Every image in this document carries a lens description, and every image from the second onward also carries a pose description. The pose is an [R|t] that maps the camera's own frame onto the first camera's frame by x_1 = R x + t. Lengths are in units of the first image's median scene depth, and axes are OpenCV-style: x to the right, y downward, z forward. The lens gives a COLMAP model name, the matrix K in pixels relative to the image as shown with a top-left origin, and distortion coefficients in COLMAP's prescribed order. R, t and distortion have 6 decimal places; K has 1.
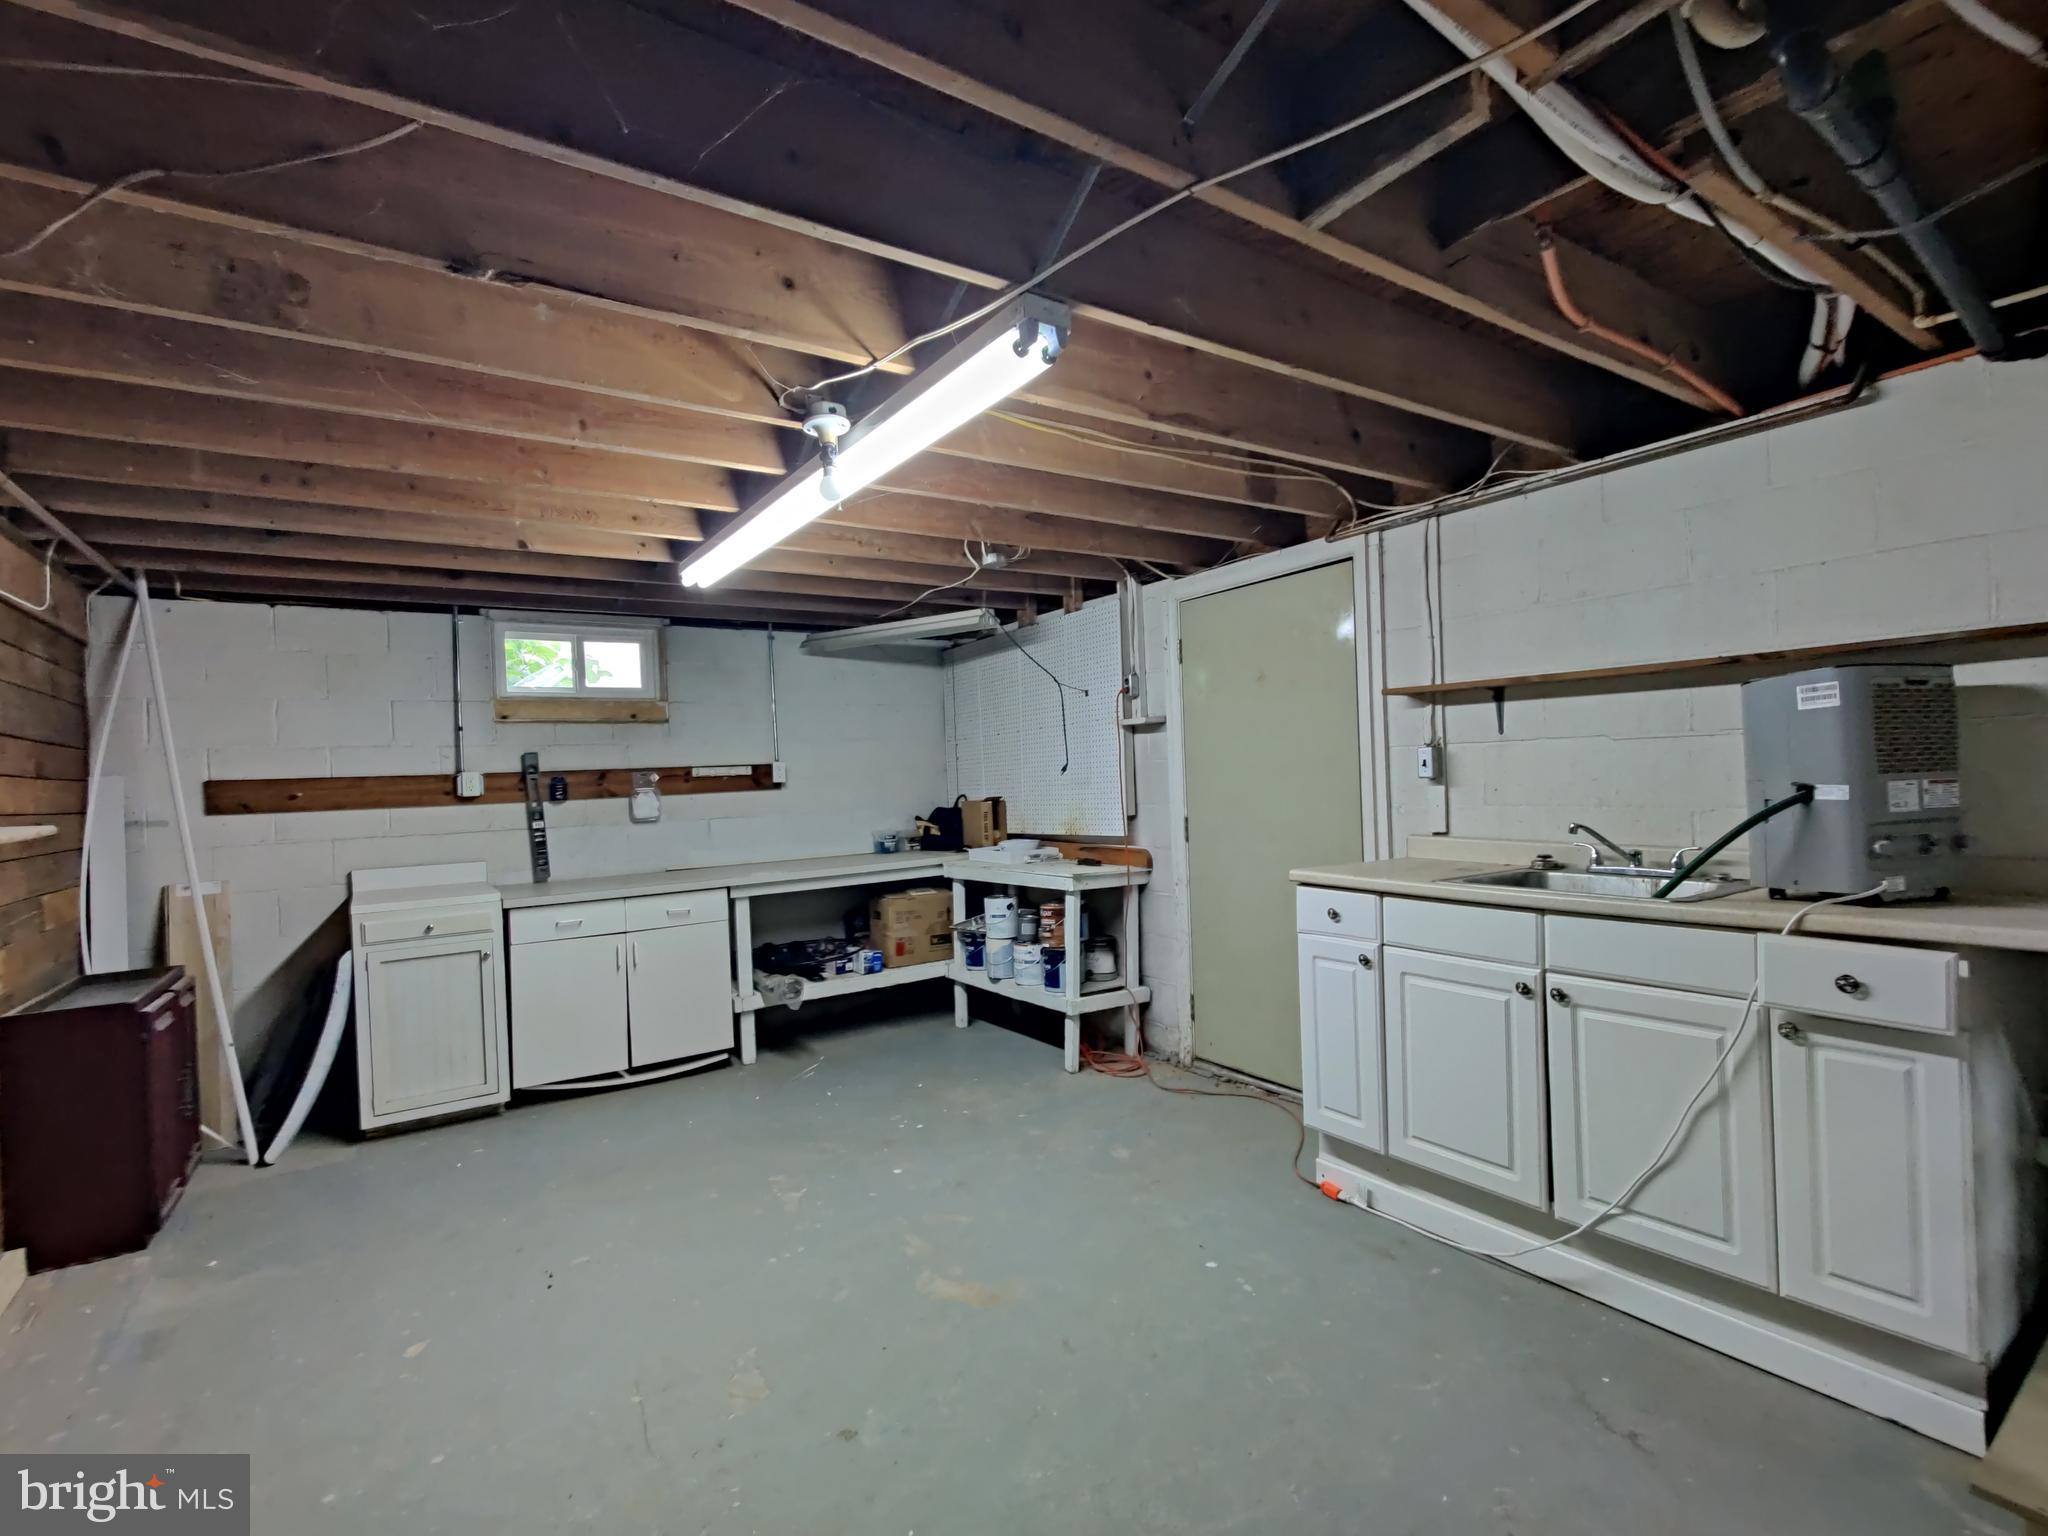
lens RADIAL K [[949.0, 0, 1024.0], [0, 949.0, 768.0], [0, 0, 1]] dist [-0.000776, -0.002345]
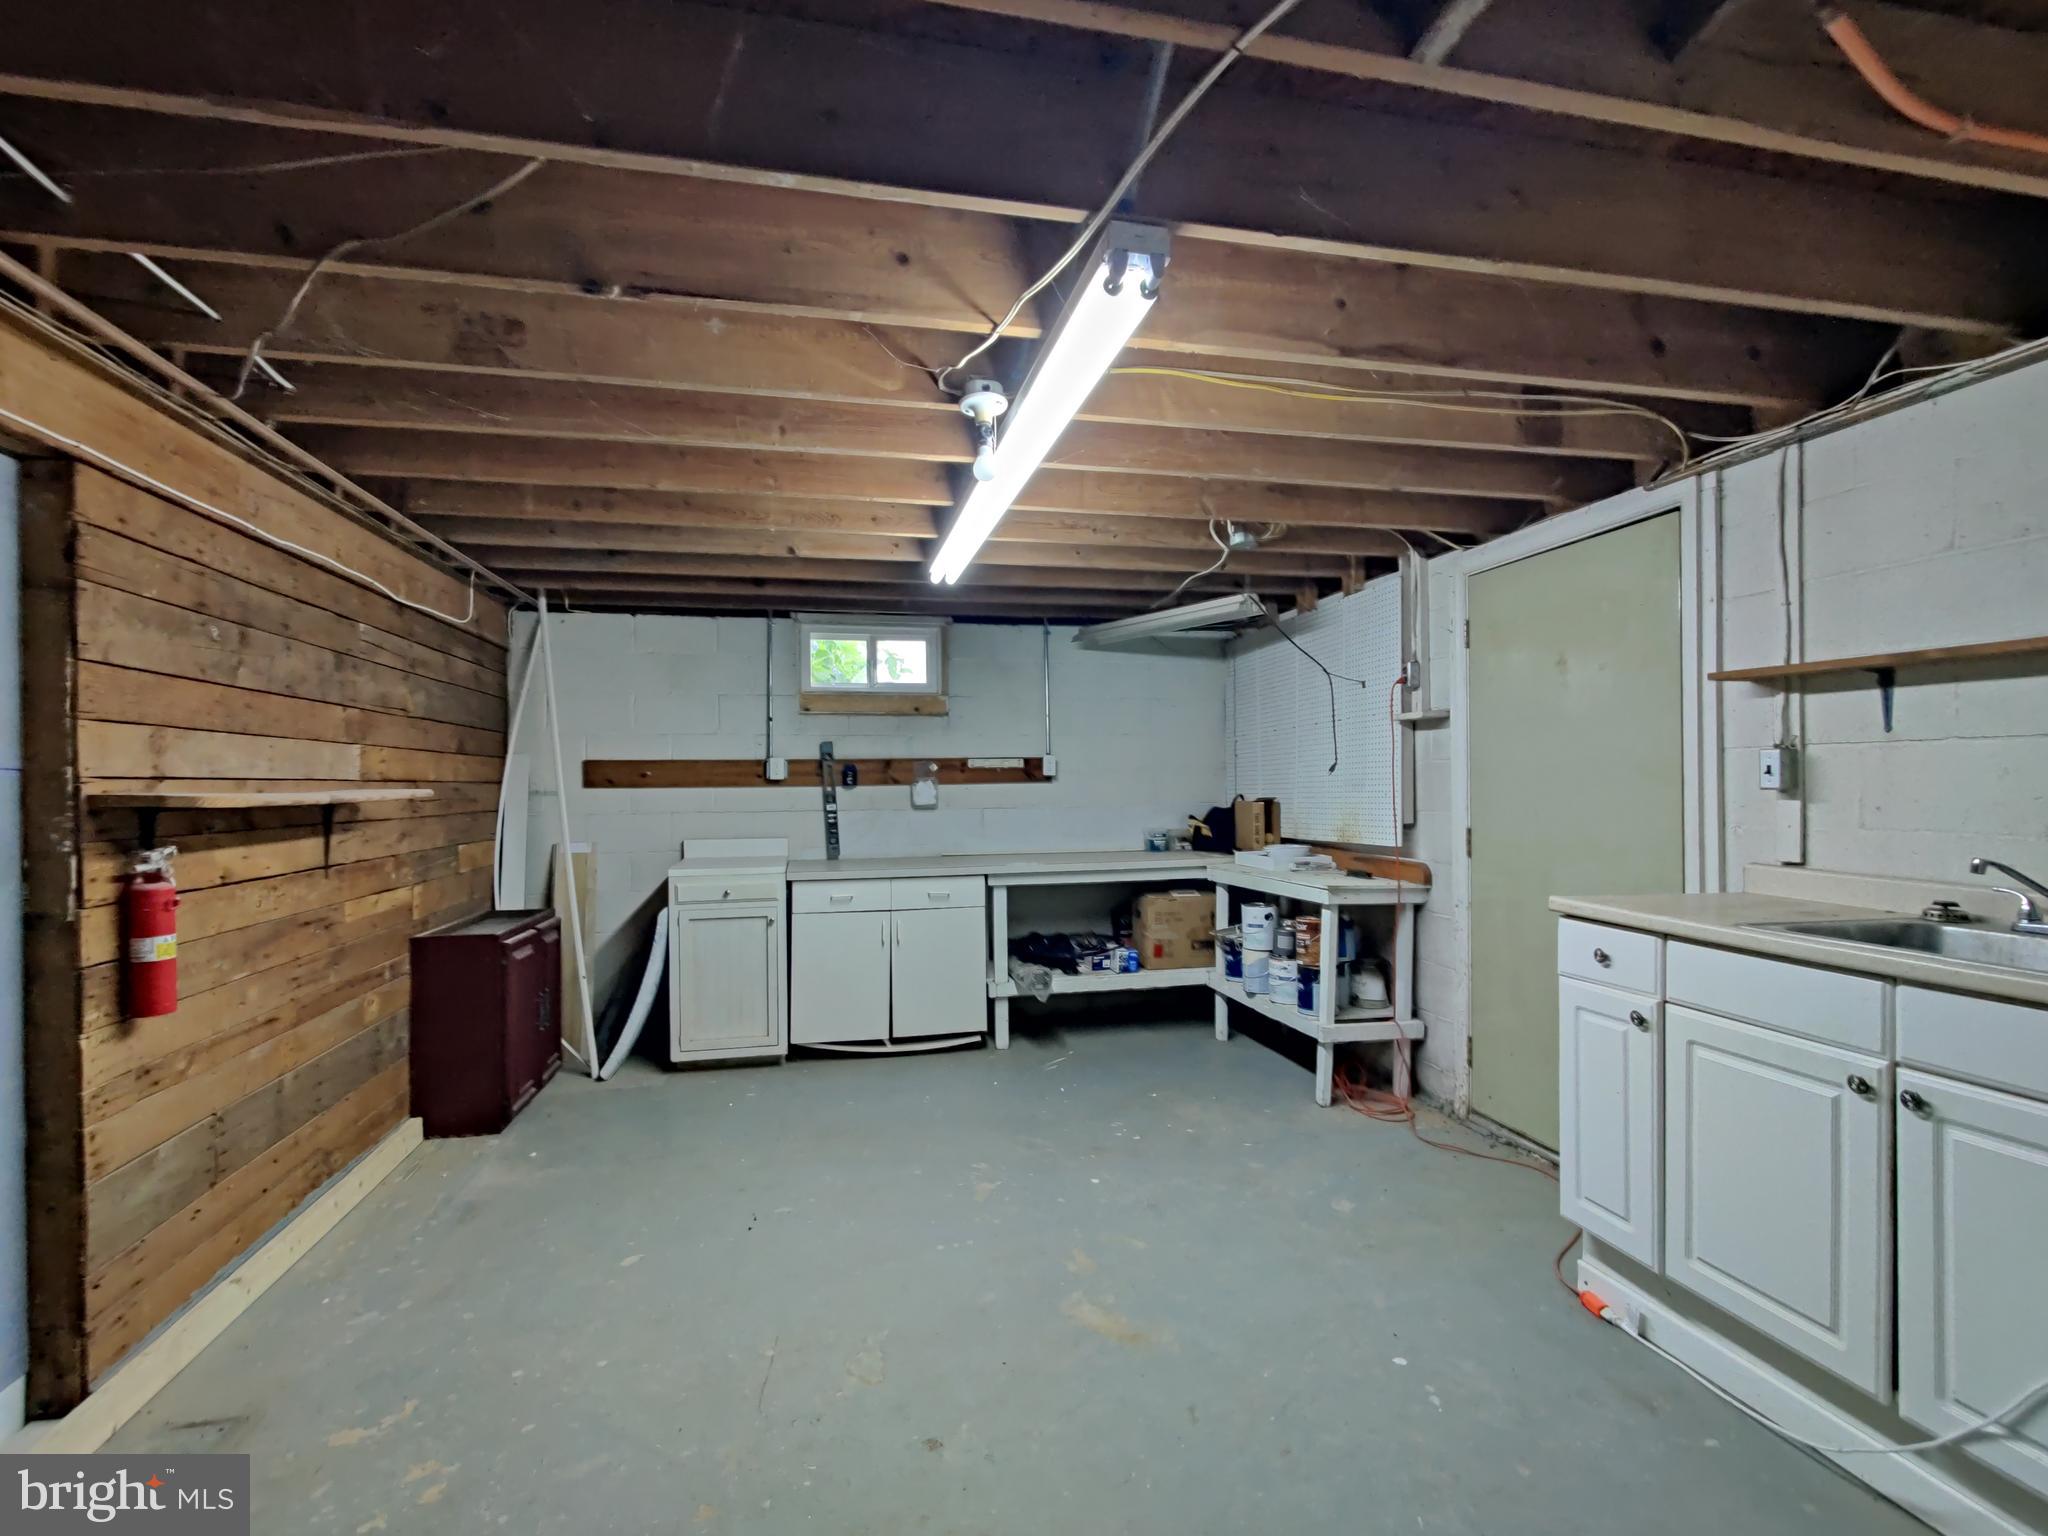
lens RADIAL K [[949.0, 0, 1024.0], [0, 949.0, 768.0], [0, 0, 1]] dist [-0.000776, -0.002345]
pose [[0.932473, 0.025263, -0.360355, 0.125692], [-0.025087, 0.999672, 0.005168, 0.004055], [0.360368, 0.004222, 0.932801, 0.070694]]
